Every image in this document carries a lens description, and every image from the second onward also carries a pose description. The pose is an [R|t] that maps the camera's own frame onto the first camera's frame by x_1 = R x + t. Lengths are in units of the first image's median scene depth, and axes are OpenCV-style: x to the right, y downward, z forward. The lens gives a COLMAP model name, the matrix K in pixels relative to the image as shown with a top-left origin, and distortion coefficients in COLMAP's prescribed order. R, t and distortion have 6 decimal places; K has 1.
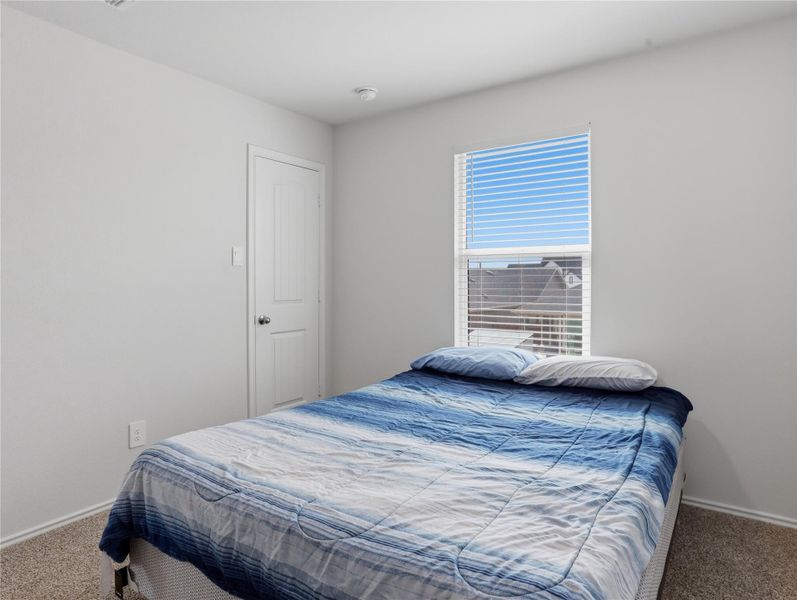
lens RADIAL K [[485.0, 0, 402.8], [0, 485.0, 294.8], [0, 0, 1]] dist [-0.057676, 0.034254]
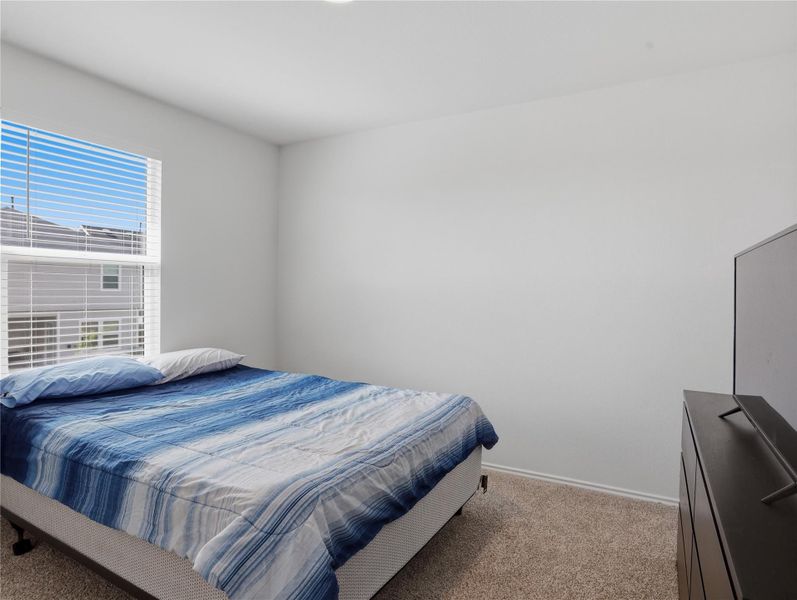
lens RADIAL K [[485.0, 0, 403.0], [0, 485.0, 300.2], [0, 0, 1]] dist [-0.057676, 0.034254]
pose [[-0.116177, -0.011757, 0.993159, -1.281590], [0.013892, 0.999813, 0.013461, -0.014509], [-0.993131, 0.015361, -0.115992, 0.847642]]
